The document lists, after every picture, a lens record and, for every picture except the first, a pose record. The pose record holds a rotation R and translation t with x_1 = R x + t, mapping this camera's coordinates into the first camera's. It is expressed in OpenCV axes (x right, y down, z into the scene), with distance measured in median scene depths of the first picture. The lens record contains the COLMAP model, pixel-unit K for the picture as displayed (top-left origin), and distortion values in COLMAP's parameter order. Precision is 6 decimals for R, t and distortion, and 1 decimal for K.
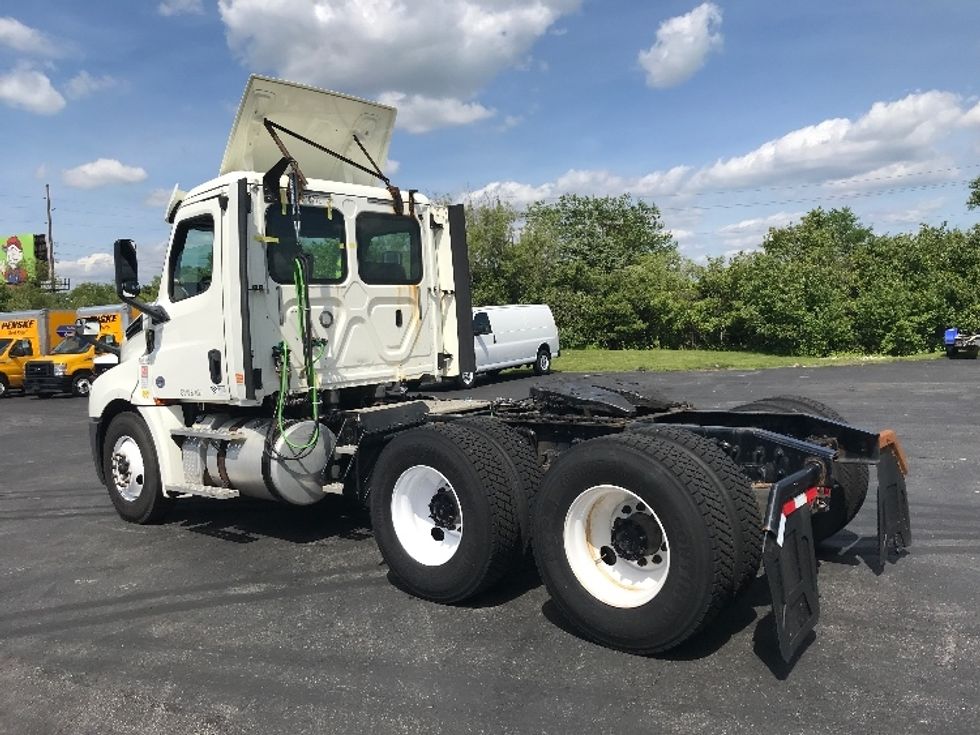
lens RADIAL K [[776.2, 0, 467.1], [0, 776.2, 371.1], [0, 0, 1]] dist [-0.005457, -0.002390]
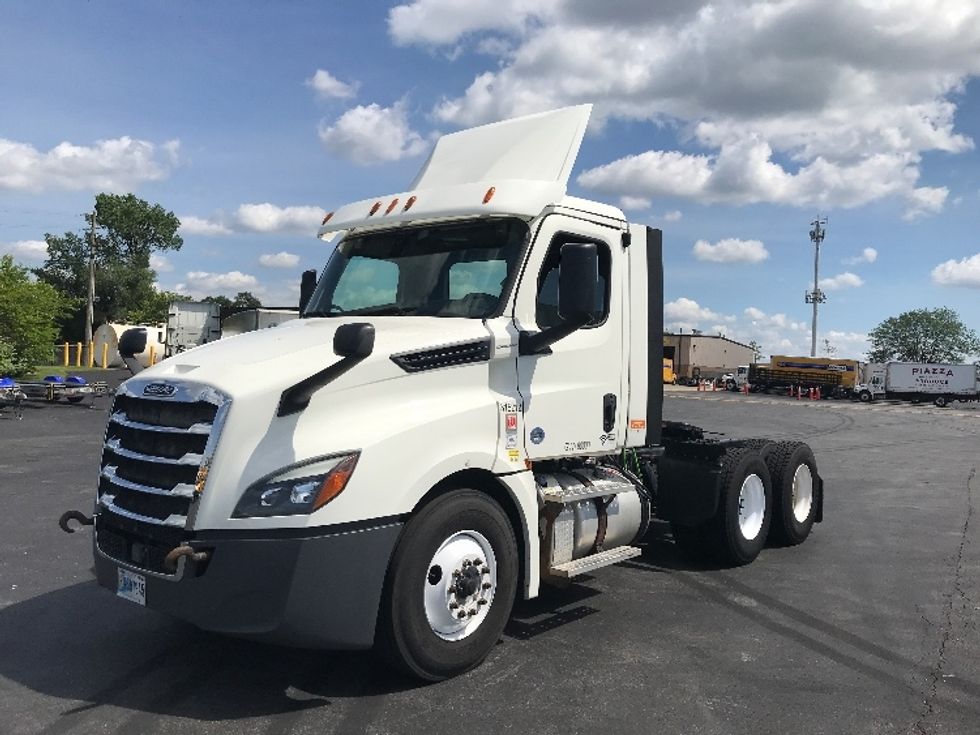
lens RADIAL K [[811.4, 0, 490.0], [0, 811.4, 367.5], [0, 0, 1]] dist [0.007251, -0.001859]
pose [[-0.012888, 0.058166, 0.998224, -1.177043], [0.024567, 0.998024, -0.057837, -0.006930], [-0.999615, 0.023778, -0.014292, 1.077420]]
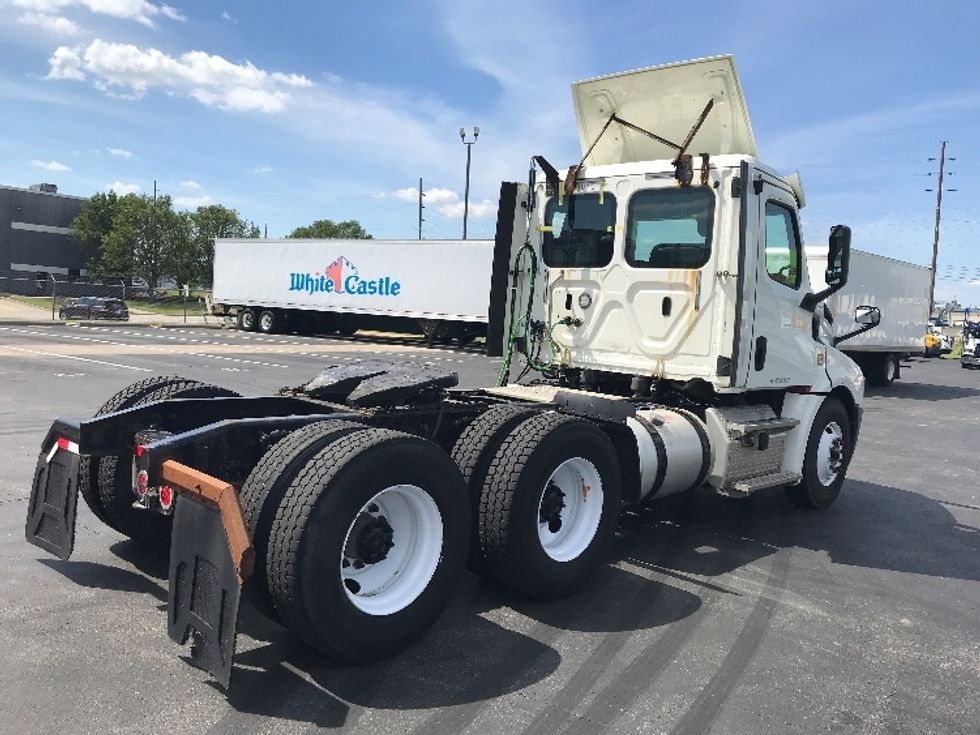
lens RADIAL K [[801.1, 0, 478.1], [0, 801.1, 372.8], [0, 0, 1]] dist [0.026809, -0.003771]
pose [[-0.059217, 0.122454, -0.990706, 0.894244], [-0.121860, 0.984138, 0.128926, -0.092184], [0.990779, 0.128362, -0.043356, 0.903880]]
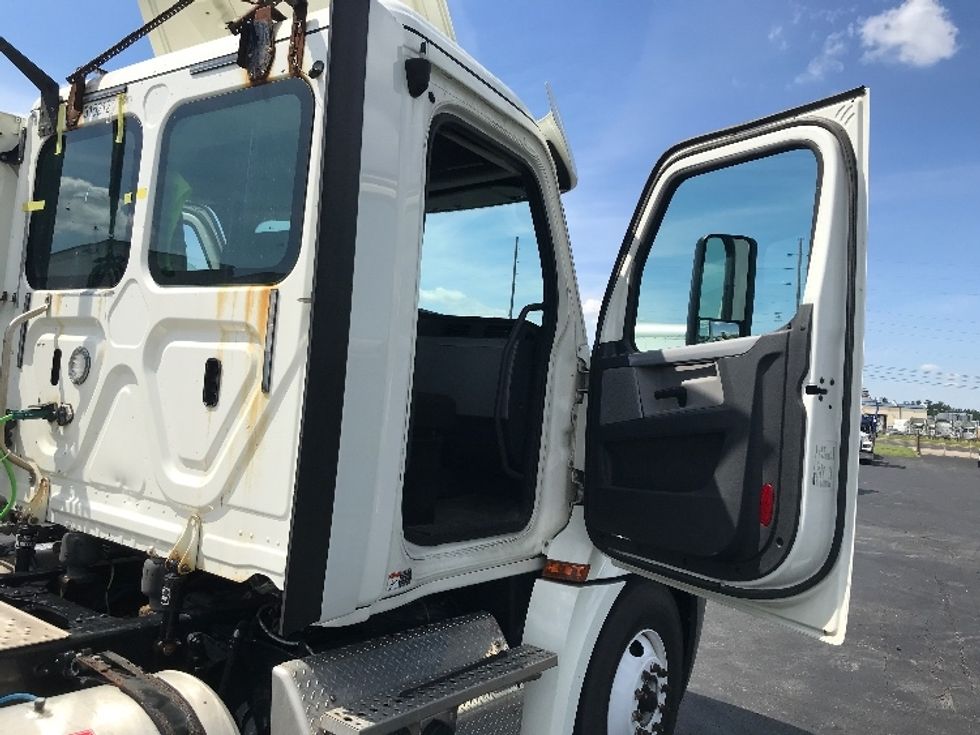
lens RADIAL K [[811.4, 0, 490.0], [0, 811.4, 367.5], [0, 0, 1]] dist [0.007251, -0.001859]
pose [[0.097677, 0.009558, -0.995172, 0.300367], [-0.156515, 0.987658, -0.005876, -0.098816], [0.982834, 0.156334, 0.097968, 1.168719]]
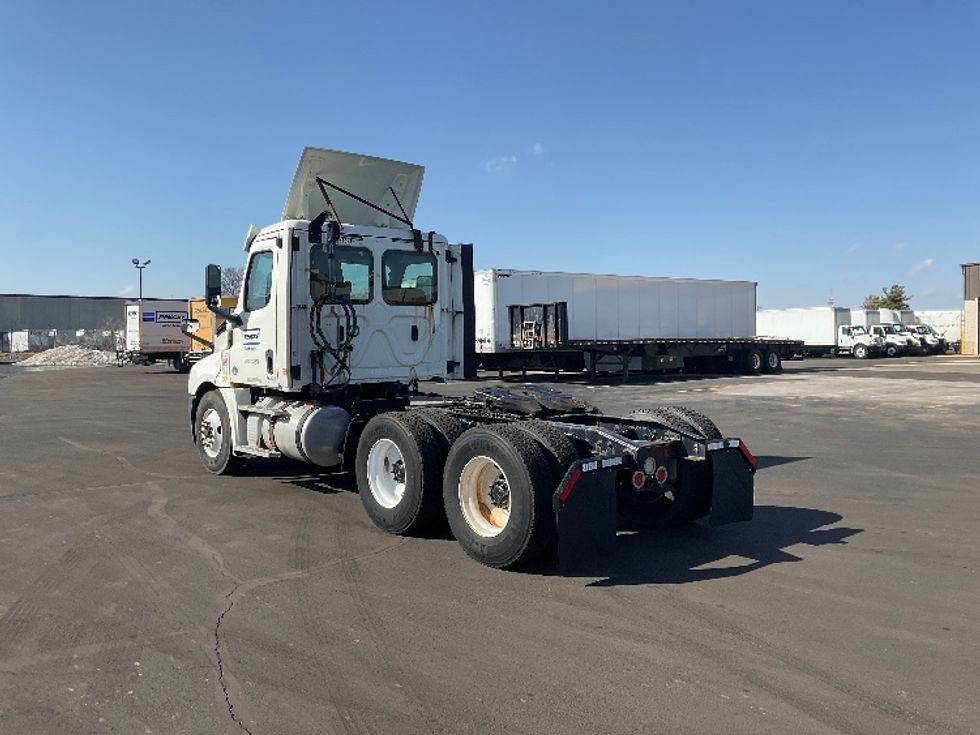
lens RADIAL K [[795.0, 0, 475.3], [0, 795.0, 405.9], [0, 0, 1]] dist [0.010974, -0.001623]
pose [[0.986755, 0.066726, -0.147857, 0.231822], [-0.060424, 0.997079, 0.046718, -0.014687], [0.150543, -0.037165, 0.987905, -0.316798]]
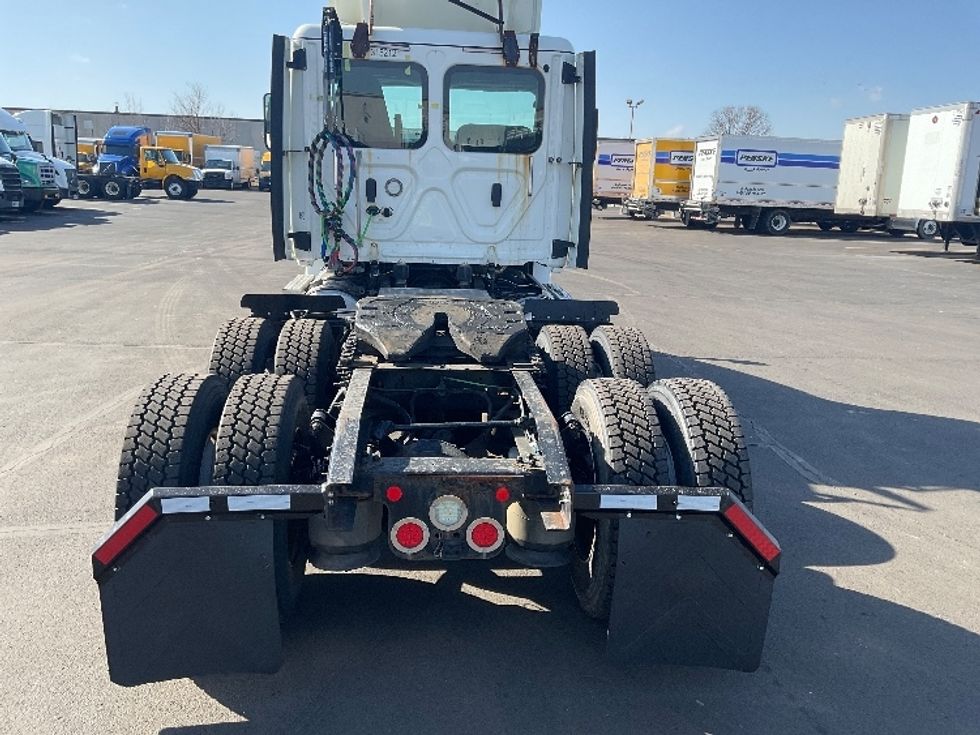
lens RADIAL K [[795.0, 0, 475.3], [0, 795.0, 405.9], [0, 0, 1]] dist [0.010974, -0.001623]
pose [[0.723498, 0.271209, -0.634820, 0.573325], [-0.111494, 0.953428, 0.280256, -0.095001], [0.681263, -0.131987, 0.720042, 0.327082]]
